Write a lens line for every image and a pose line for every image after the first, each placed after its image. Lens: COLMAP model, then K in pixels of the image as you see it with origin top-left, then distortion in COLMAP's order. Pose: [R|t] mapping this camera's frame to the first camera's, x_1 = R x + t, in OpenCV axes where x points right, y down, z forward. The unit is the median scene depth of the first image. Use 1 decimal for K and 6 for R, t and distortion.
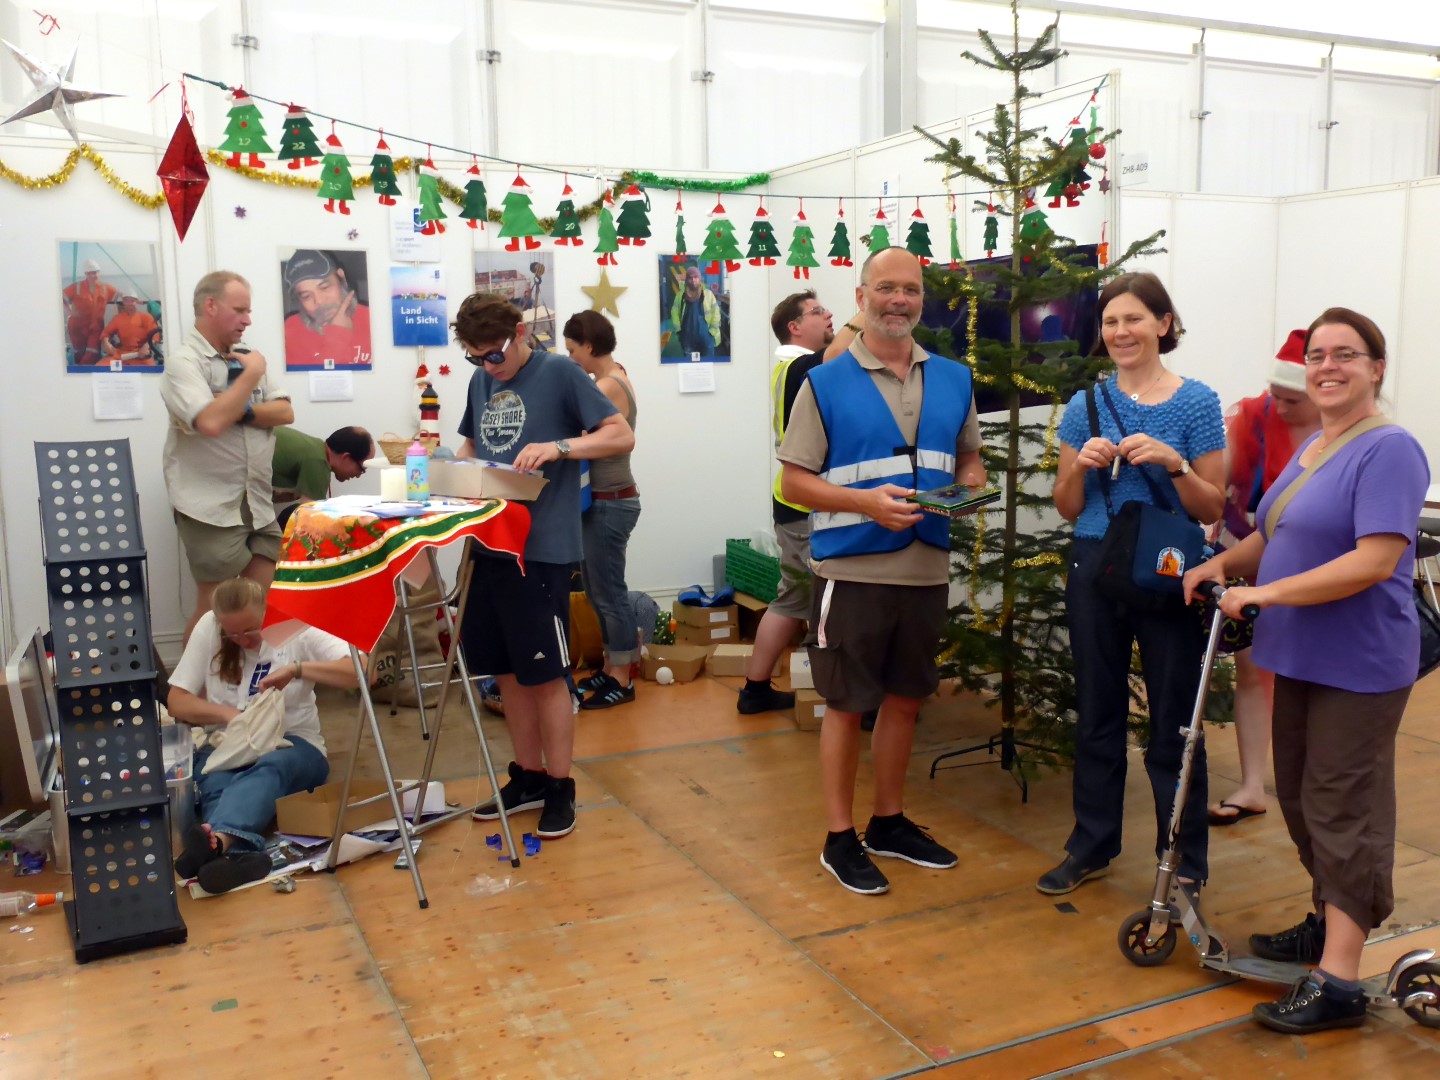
lens RADIAL K [[1333.1, 0, 707.8], [0, 1333.1, 531.8], [0, 0, 1]] dist [-0.016968, 0.000000]
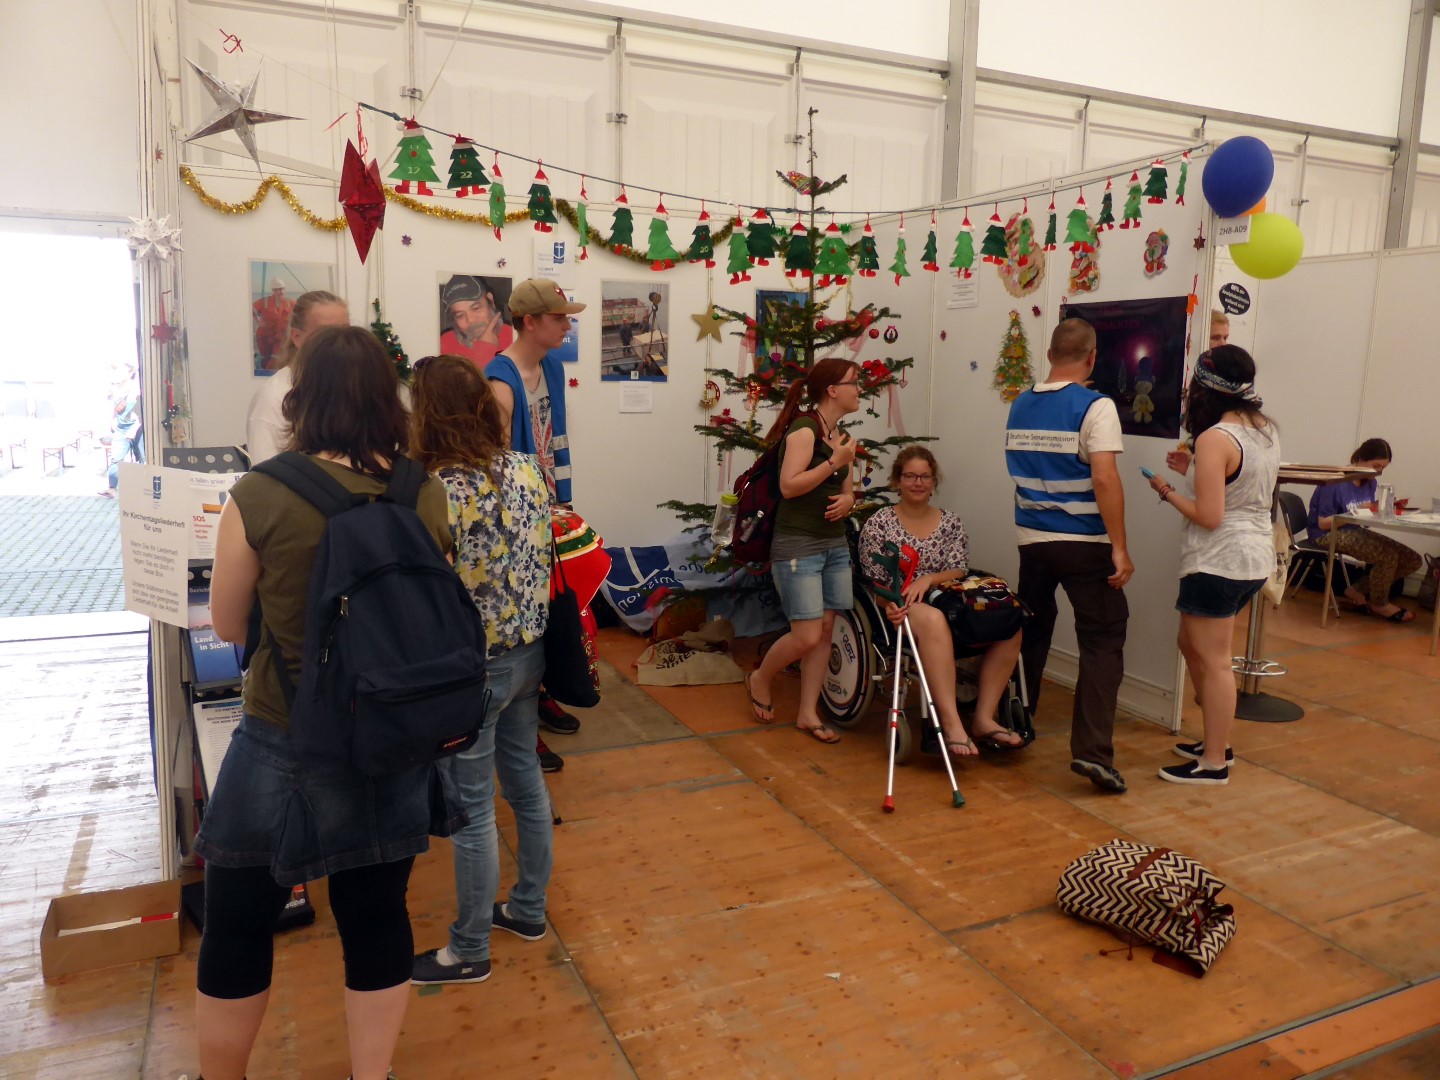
lens RADIAL K [[1053.3, 0, 725.1], [0, 1053.3, 519.4], [0, 0, 1]] dist [-0.026144, 0.030828]
pose [[0.999372, 0.034381, 0.008577, -0.079238], [-0.034486, 0.999328, 0.012403, -0.020620], [-0.008145, -0.012691, 0.999886, 0.087981]]
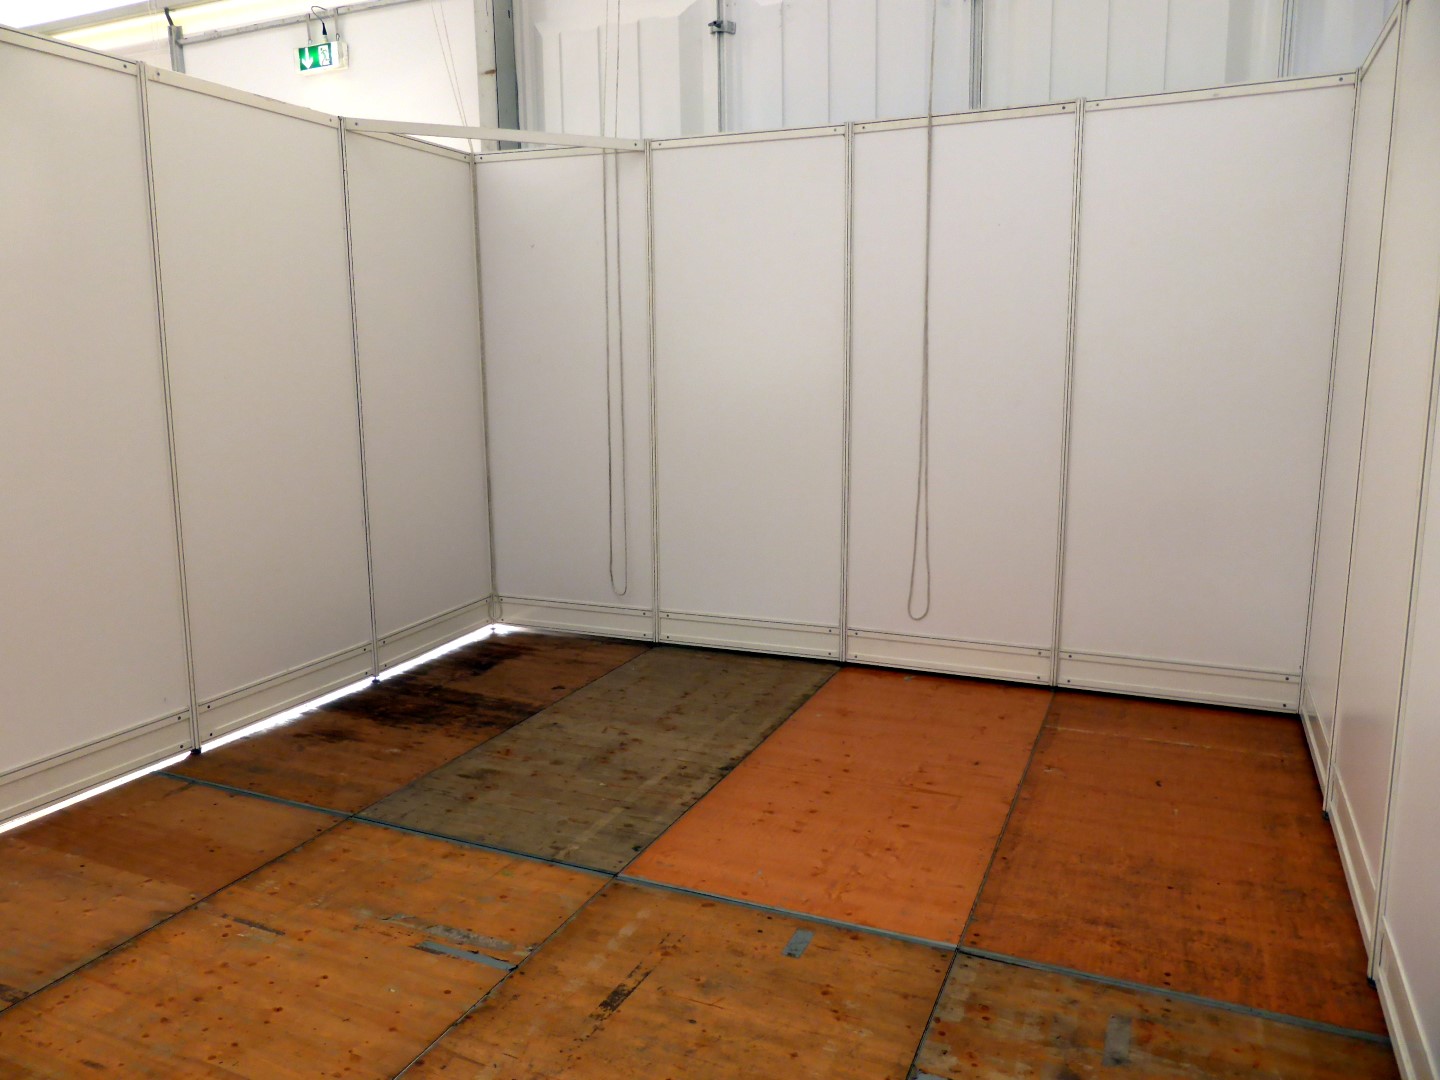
lens RADIAL K [[1053.3, 0, 730.2], [0, 1053.3, 530.4], [0, 0, 1]] dist [-0.026144, 0.030828]
pose [[0.662698, 0.134724, -0.736669, 0.312745], [-0.100111, 0.990793, 0.091139, -0.076997], [0.742165, 0.013351, 0.670084, 0.539642]]
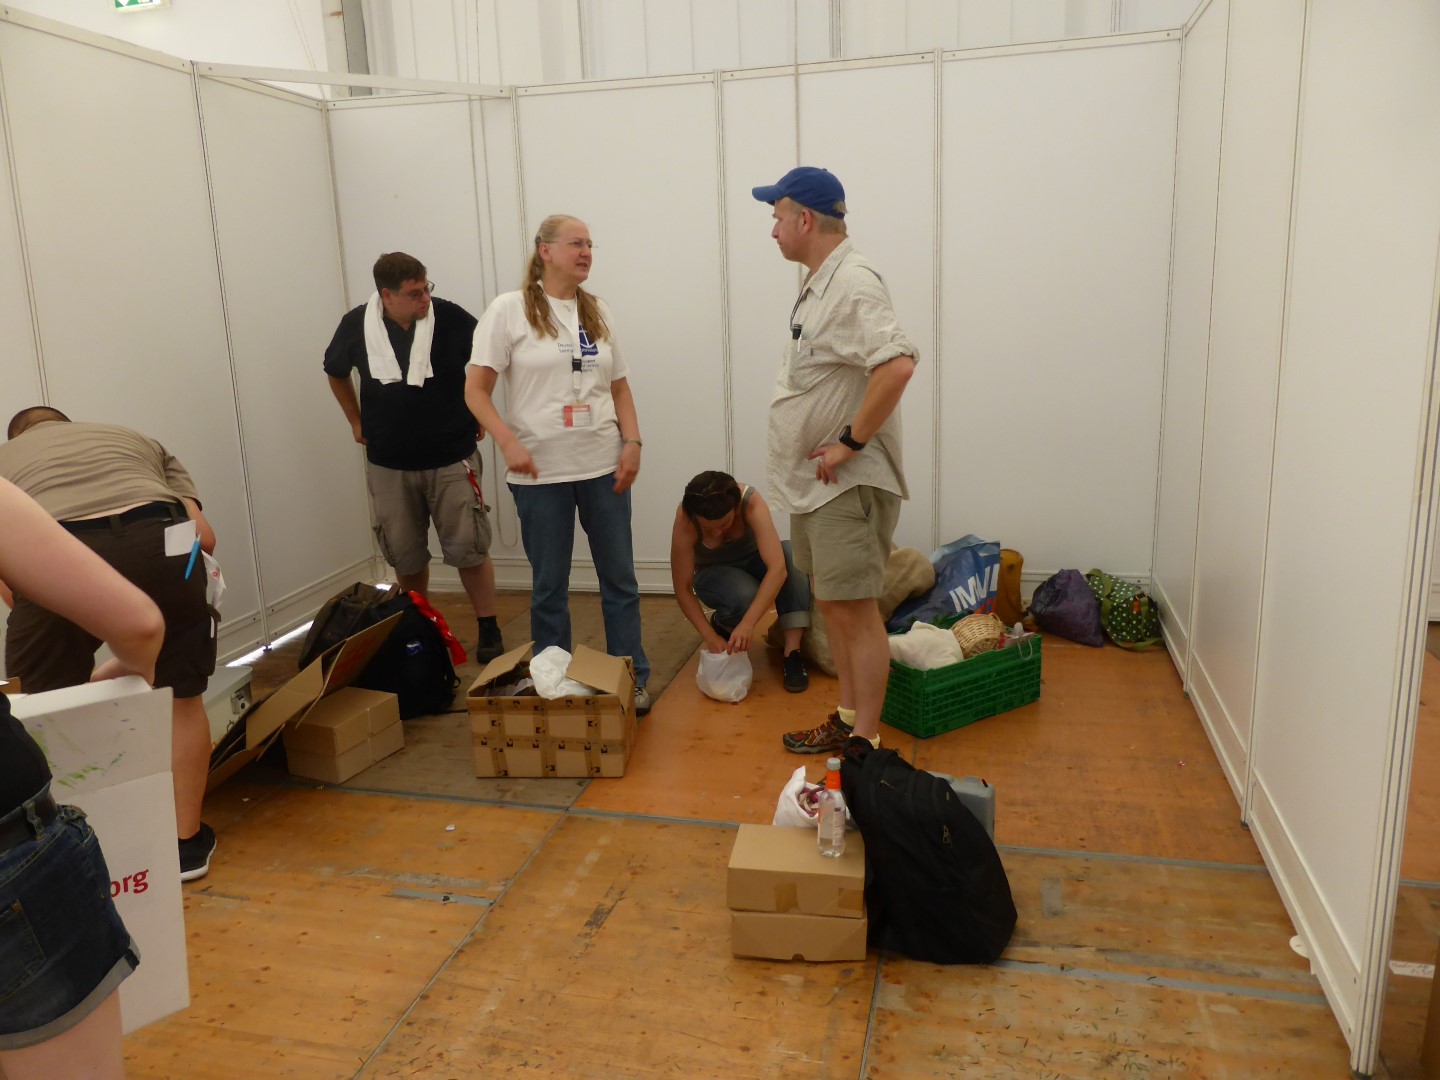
lens RADIAL K [[1053.3, 0, 726.6], [0, 1053.3, 528.6], [0, 0, 1]] dist [-0.026144, 0.030828]
pose [[0.779911, 0.123833, -0.613518, 0.292445], [-0.058976, 0.990411, 0.124935, -0.070337], [0.623105, -0.061255, 0.779736, 0.485073]]
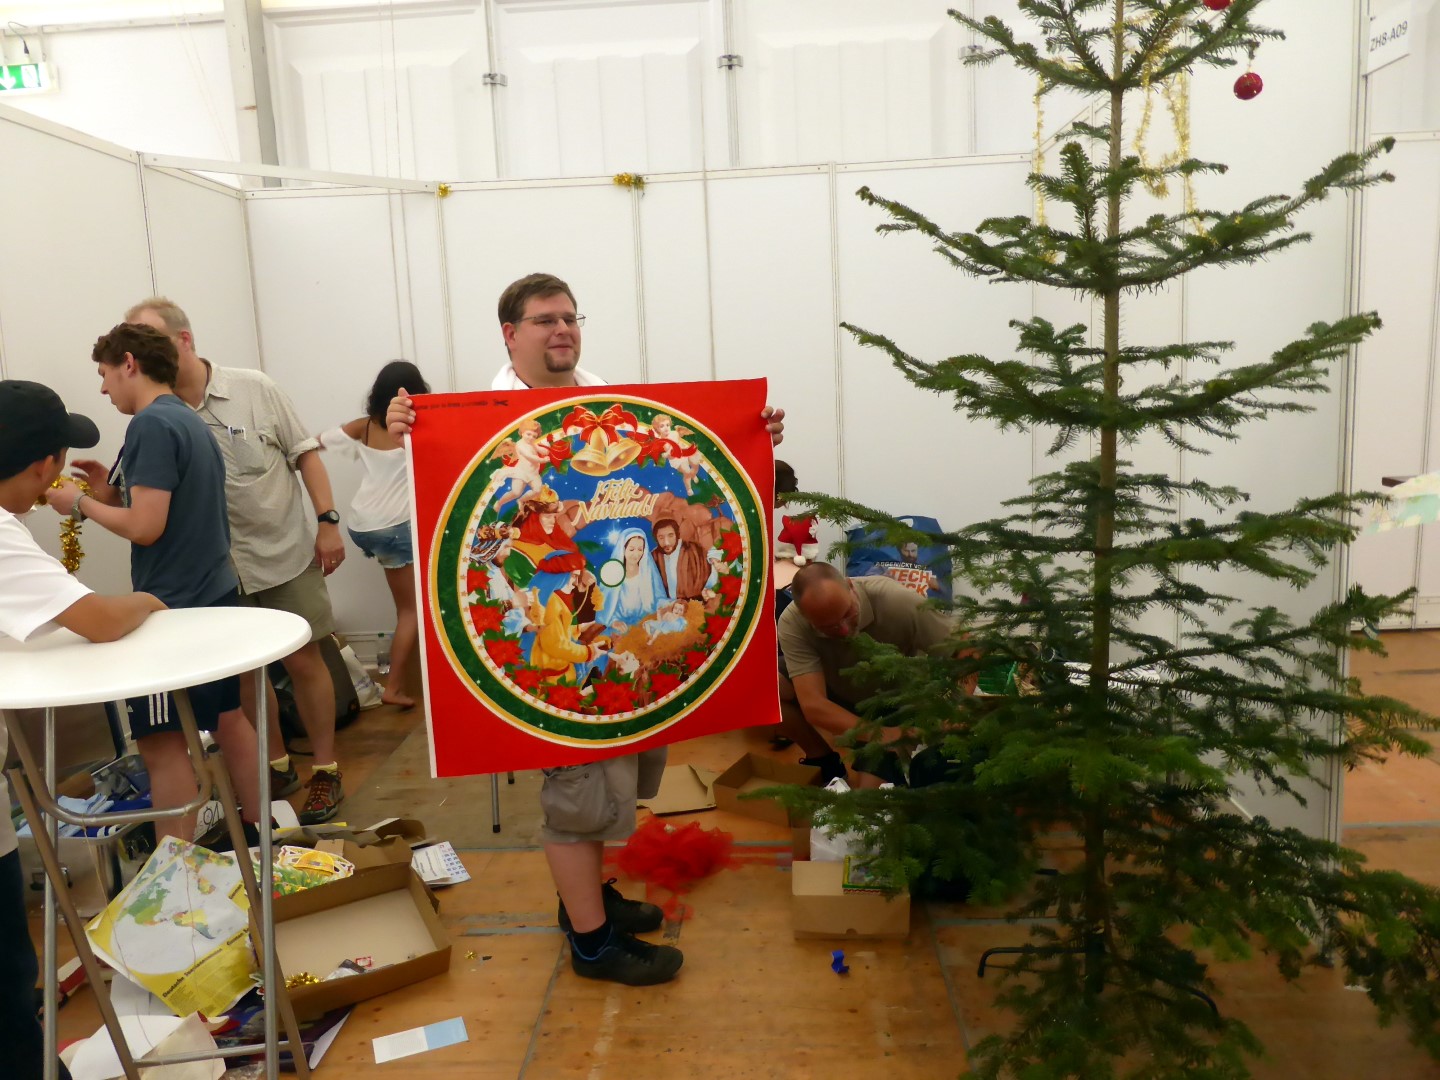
lens RADIAL K [[1053.3, 0, 718.5], [0, 1053.3, 530.3], [0, 0, 1]] dist [-0.026144, 0.030828]
pose [[0.891019, 0.044737, -0.451757, 0.228091], [-0.029089, 0.998714, 0.041528, -0.055023], [0.453034, -0.023861, 0.891174, 0.361739]]
